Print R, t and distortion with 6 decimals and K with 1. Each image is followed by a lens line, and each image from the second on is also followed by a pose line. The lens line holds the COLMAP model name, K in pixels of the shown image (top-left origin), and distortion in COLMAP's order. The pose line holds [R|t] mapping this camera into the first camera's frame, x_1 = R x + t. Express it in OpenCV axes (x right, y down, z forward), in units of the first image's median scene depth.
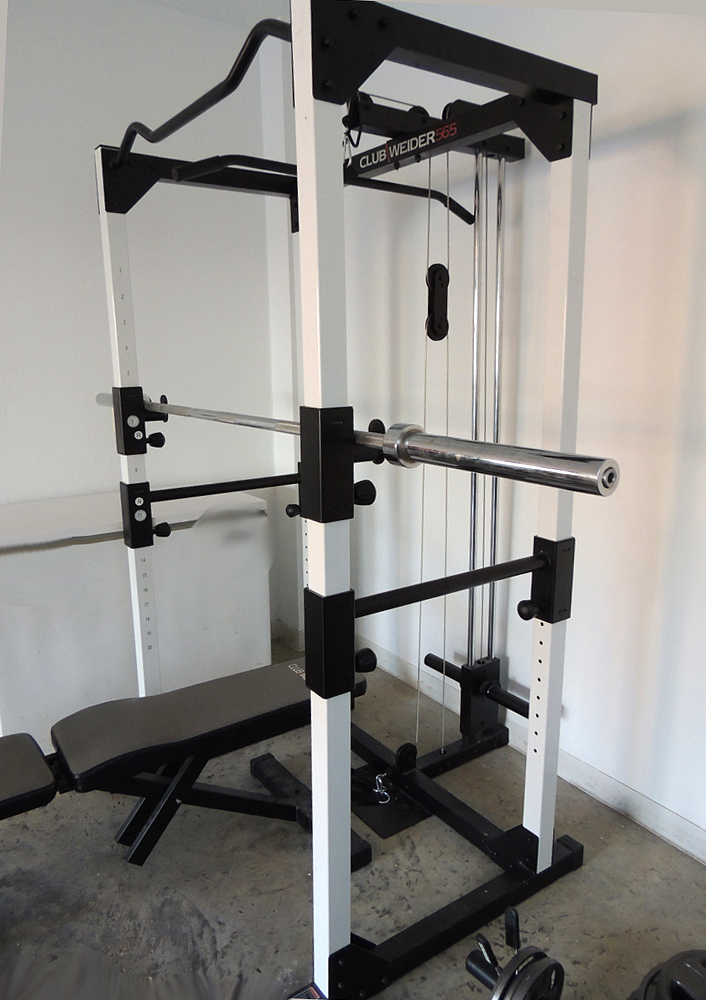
lens RADIAL K [[722.6, 0, 352.2], [0, 722.6, 501.4], [0, 0, 1]] dist [-0.006159, -0.000826]
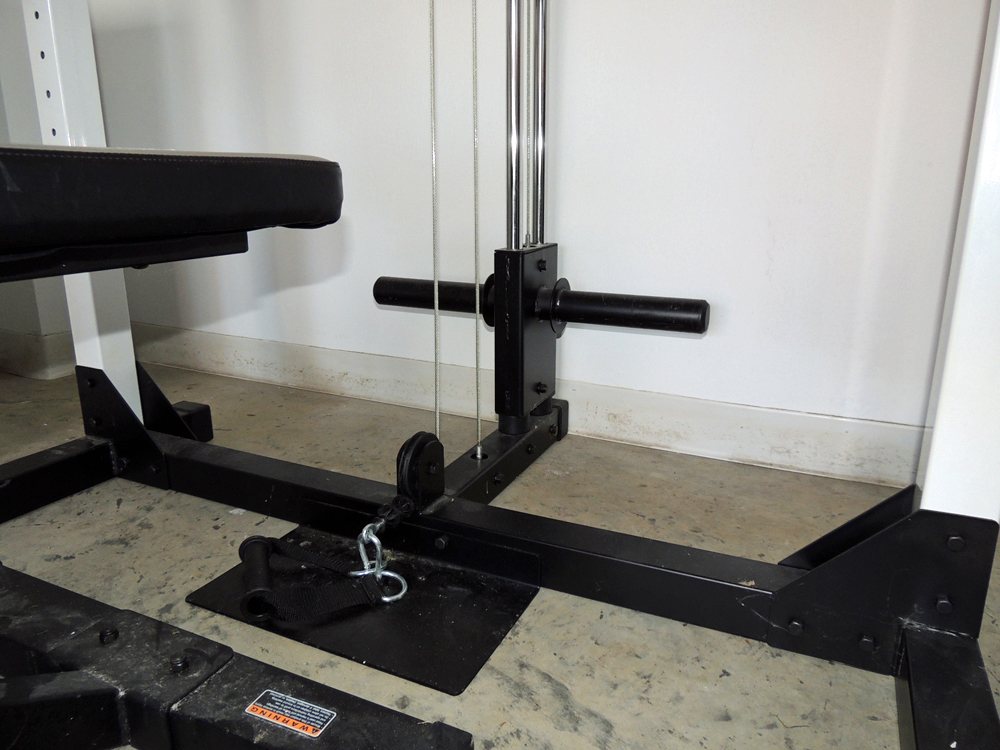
lens RADIAL K [[701.0, 0, 504.9], [0, 701.0, 368.9], [0, 0, 1]] dist [-0.005095, -0.003787]
pose [[0.861619, -0.111982, 0.495048, -0.066168], [0.088999, 0.993579, 0.069852, 0.295295], [-0.499691, -0.016127, 0.866053, 0.697980]]
